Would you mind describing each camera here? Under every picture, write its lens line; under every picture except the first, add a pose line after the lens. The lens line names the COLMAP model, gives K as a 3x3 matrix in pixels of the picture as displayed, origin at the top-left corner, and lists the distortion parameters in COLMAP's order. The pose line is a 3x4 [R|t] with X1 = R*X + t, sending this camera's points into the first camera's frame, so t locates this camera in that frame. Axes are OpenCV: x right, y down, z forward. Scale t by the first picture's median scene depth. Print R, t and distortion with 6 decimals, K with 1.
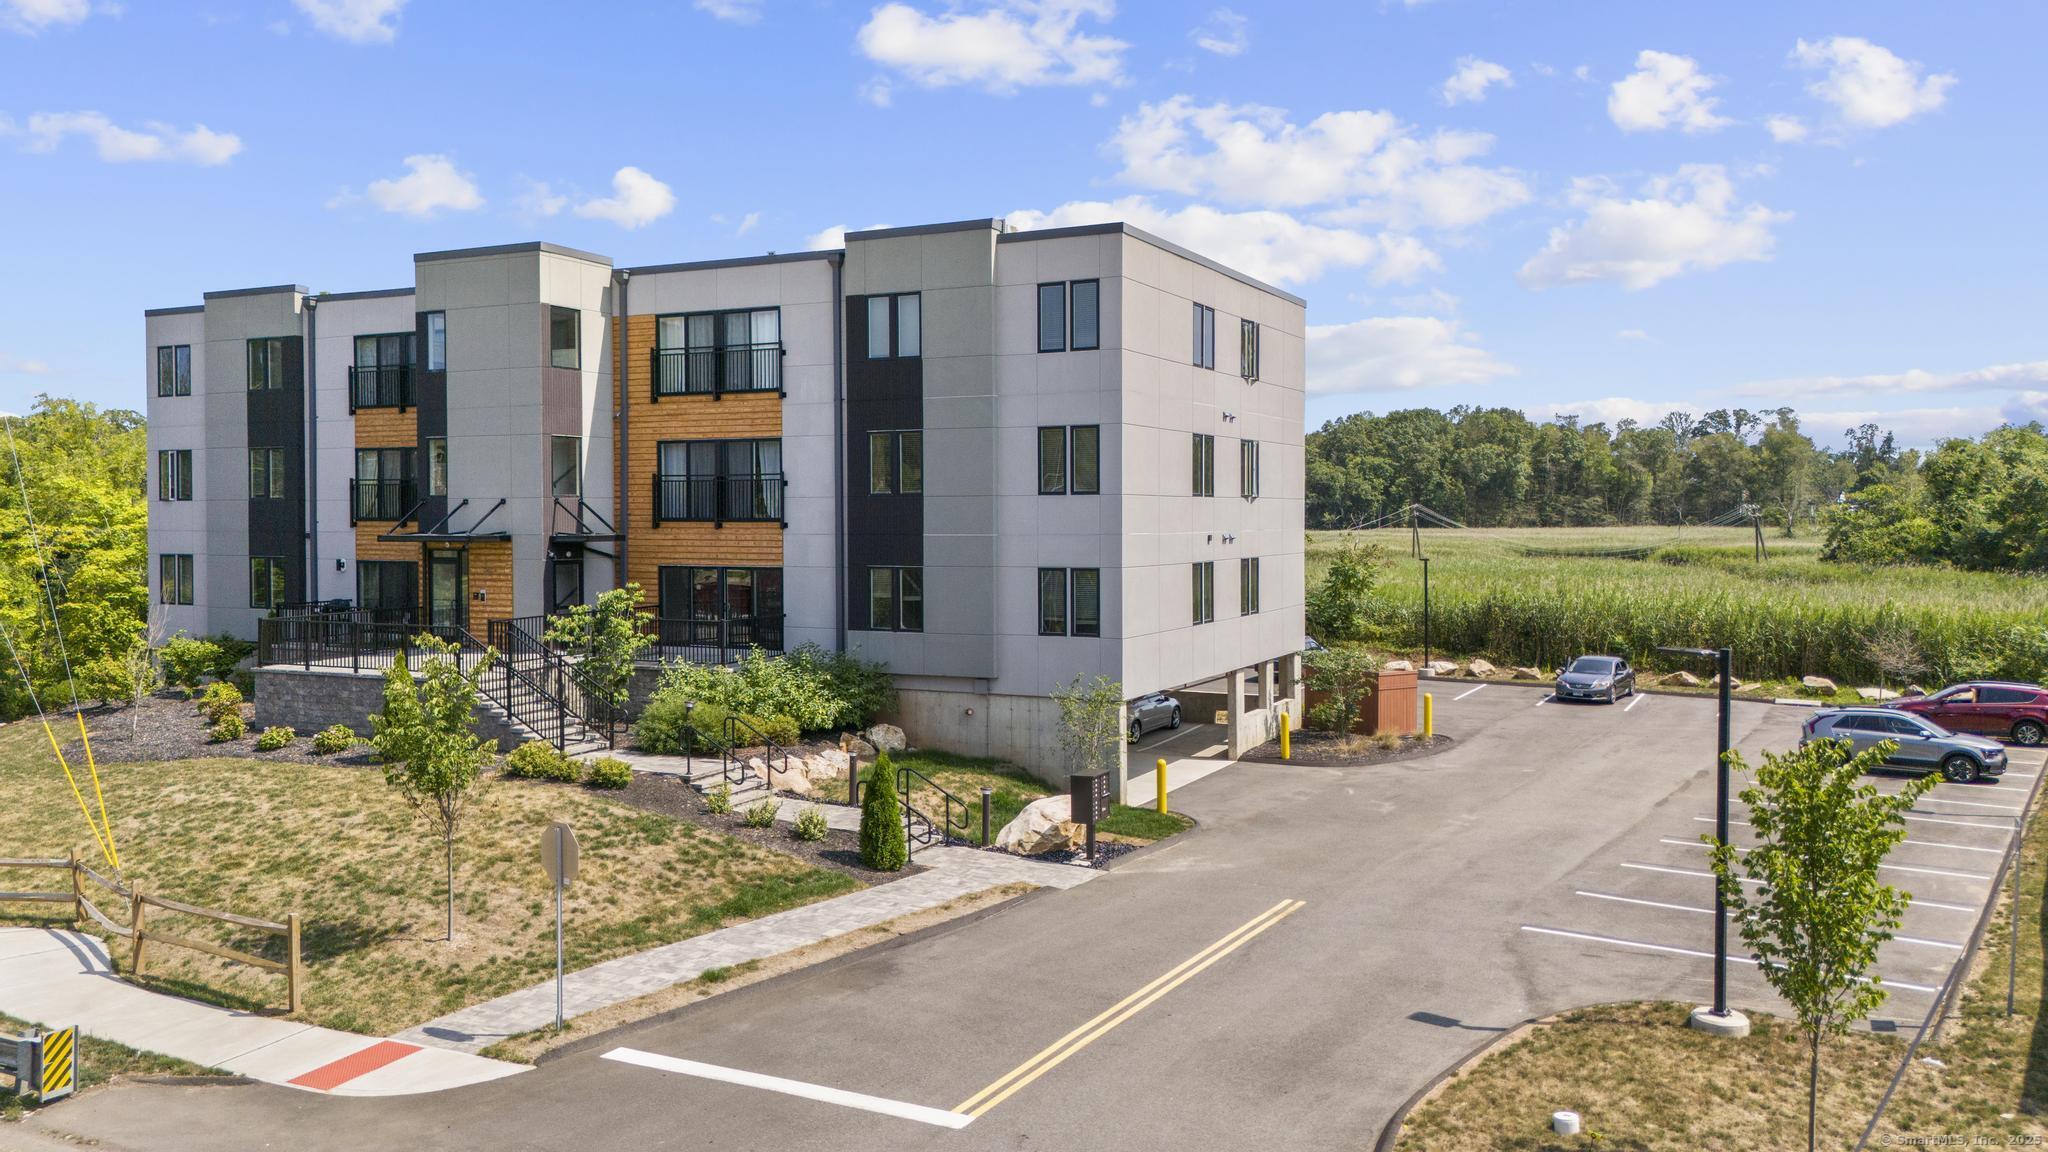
lens RADIAL K [[1435.9, 0, 1062.8], [0, 1435.9, 546.3], [0, 0, 1]] dist [0.028601, -0.001165]
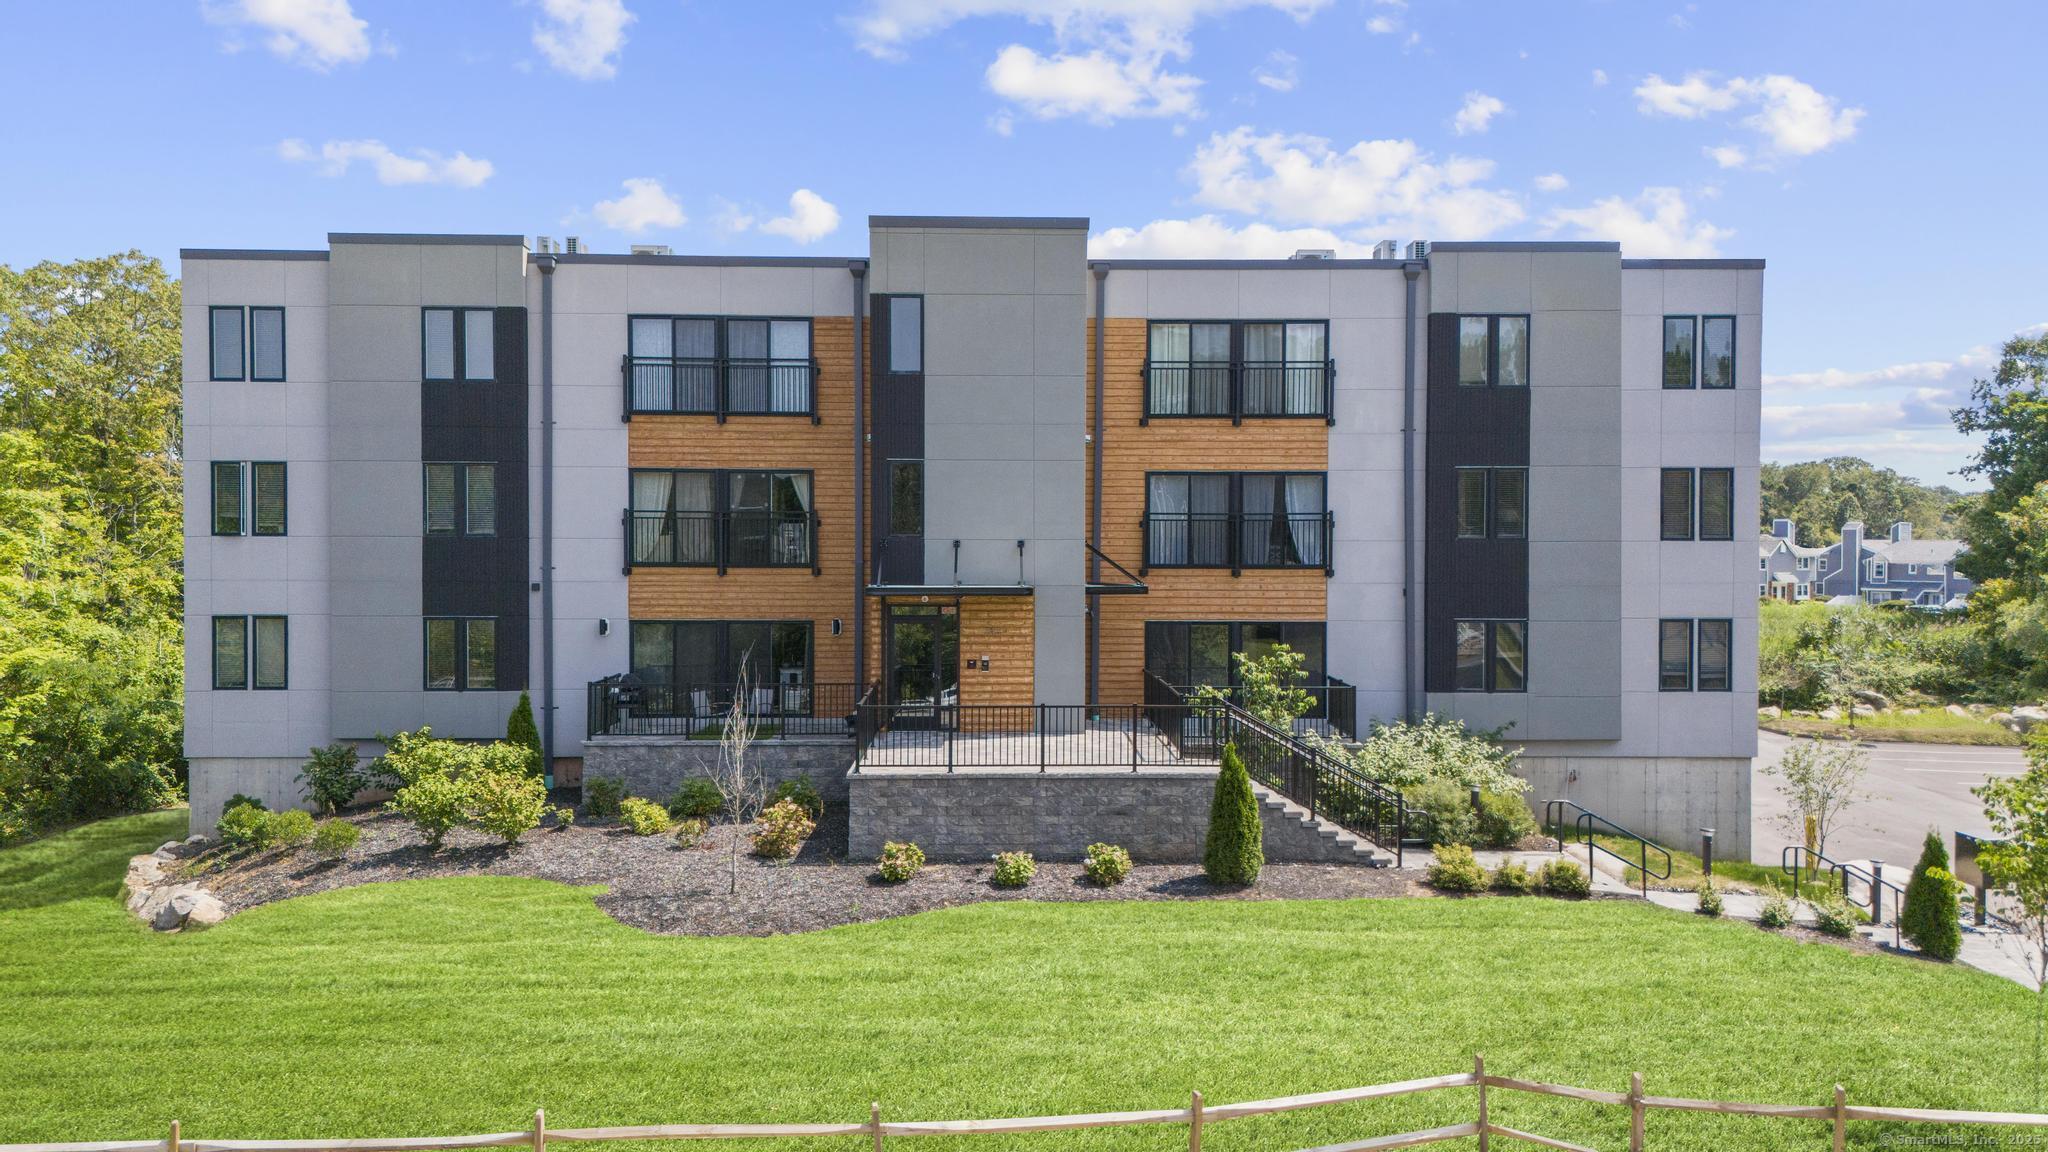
lens RADIAL K [[1458.9, 0, 1024.0], [0, 1458.9, 576.0], [0, 0, 1]] dist [0.049814, -0.003312]
pose [[0.903556, -0.002578, 0.428462, -0.725183], [0.005209, 0.999974, -0.004968, -0.009350], [-0.428438, 0.006721, 0.903546, 0.281207]]
